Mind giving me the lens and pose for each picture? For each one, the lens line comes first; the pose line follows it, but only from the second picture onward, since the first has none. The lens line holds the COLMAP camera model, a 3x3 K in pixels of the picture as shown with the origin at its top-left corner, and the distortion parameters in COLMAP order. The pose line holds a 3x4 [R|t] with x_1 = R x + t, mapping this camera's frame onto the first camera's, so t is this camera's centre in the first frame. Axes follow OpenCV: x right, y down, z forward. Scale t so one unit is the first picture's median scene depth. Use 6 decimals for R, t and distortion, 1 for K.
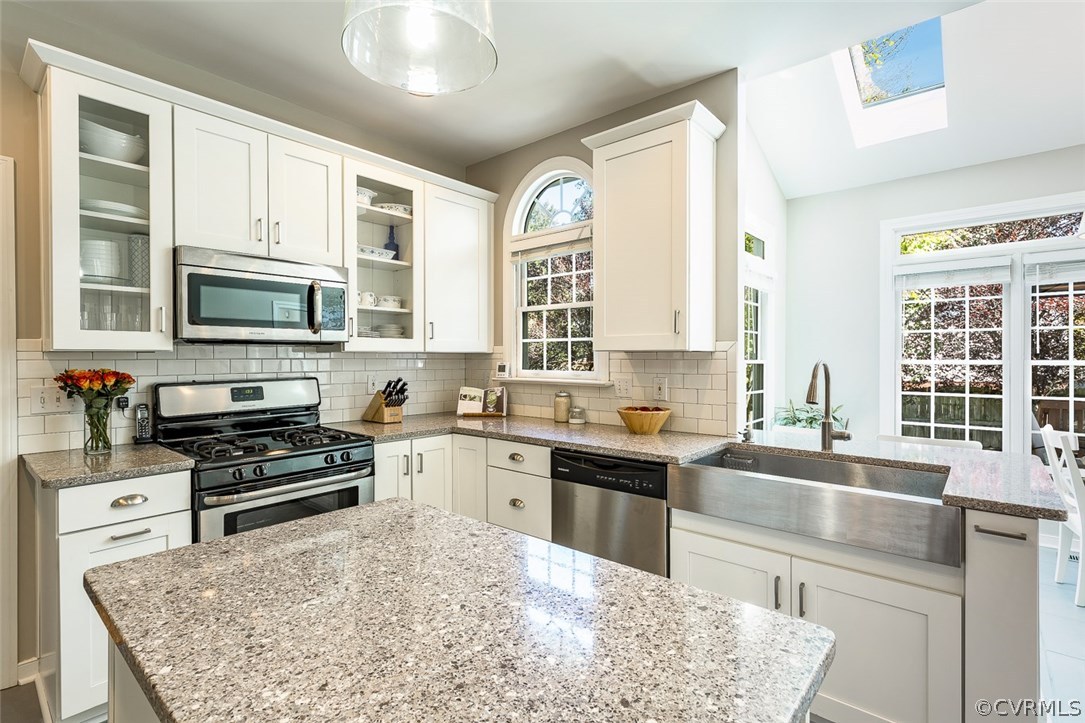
lens RADIAL K [[514.0, 0, 559.8], [0, 514.0, 357.9], [0, 0, 1]] dist [0.002335, 0.001723]
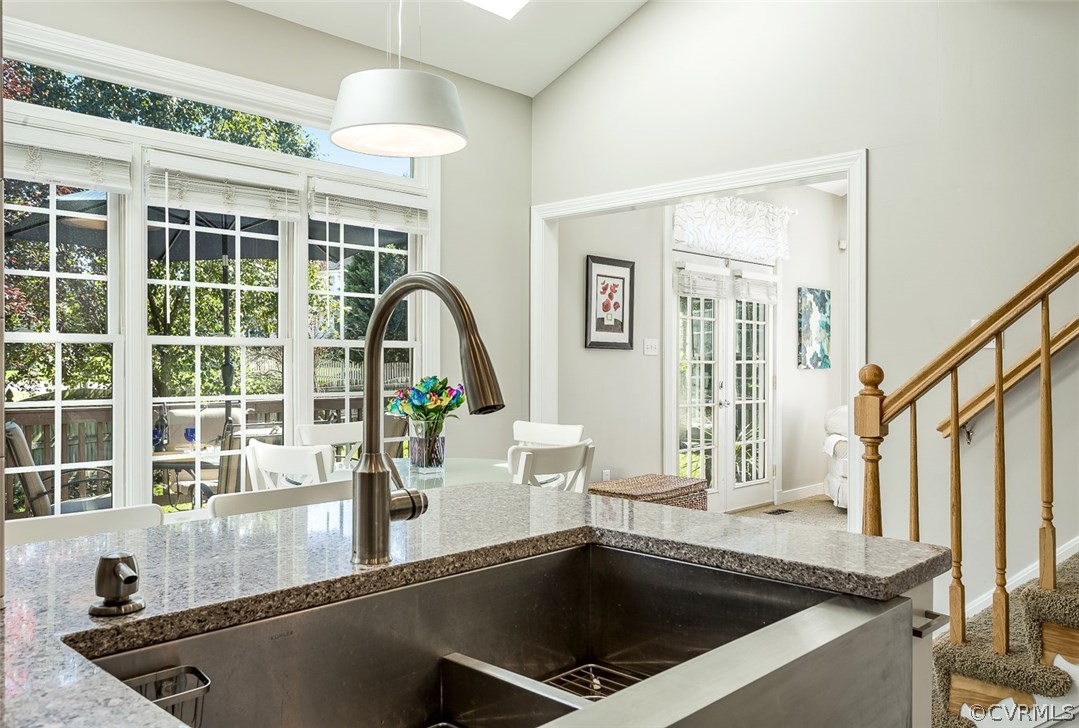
lens RADIAL K [[846.9, 0, 536.8], [0, 846.9, 357.5], [0, 0, 1]] dist [-0.012966, -0.002793]
pose [[0.061714, 0.002167, 0.998092, 0.003086], [0.003289, 0.999992, -0.002374, 0.048308], [-0.998088, 0.003429, 0.061706, 0.763044]]
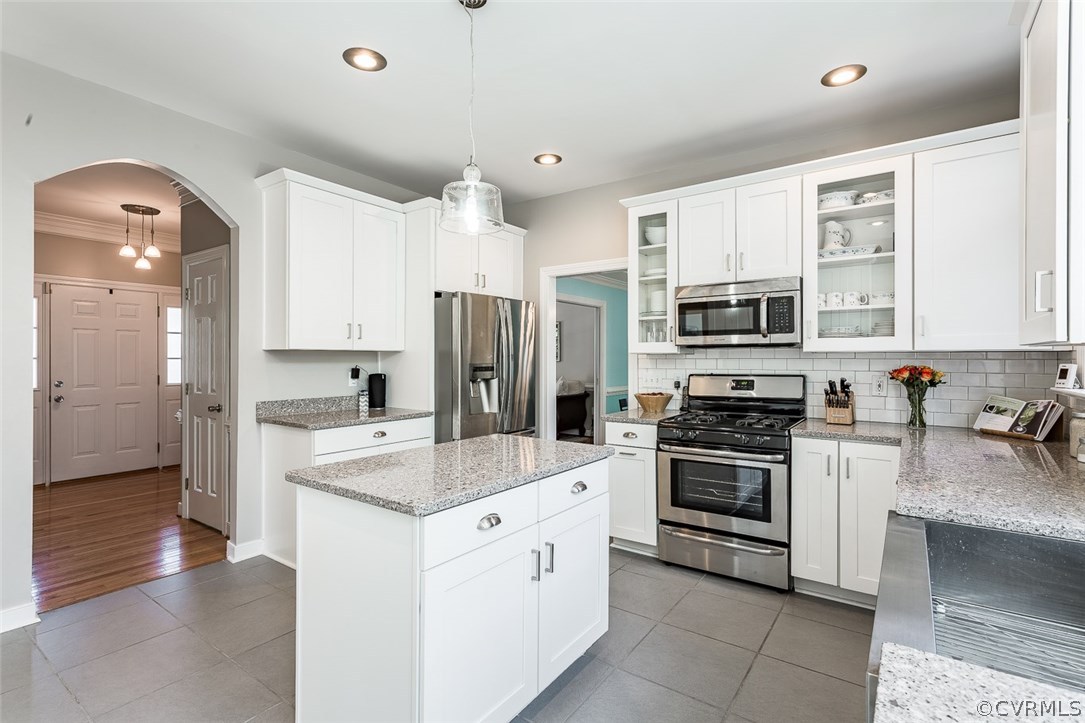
lens RADIAL K [[514.0, 0, 534.3], [0, 514.0, 365.5], [0, 0, 1]] dist [0.002335, 0.001723]
pose [[0.077905, 0.006950, -0.996937, 0.705861], [-0.002661, 0.999974, 0.006763, 0.012804], [0.996957, 0.002126, 0.077921, 0.379573]]
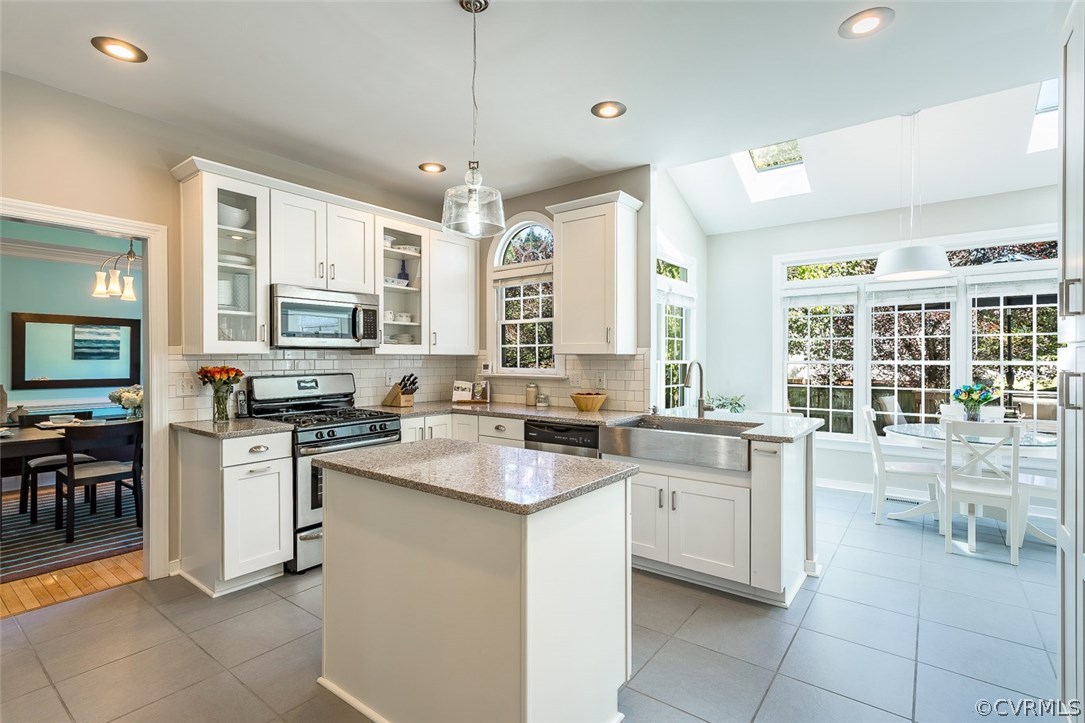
lens RADIAL K [[514.0, 0, 561.9], [0, 514.0, 357.4], [0, 0, 1]] dist [0.002335, 0.001723]
pose [[0.997695, 0.000273, 0.067855, -0.009733], [-0.000038, 0.999994, -0.003466, 0.001004], [-0.067856, 0.003455, 0.997689, -0.473202]]
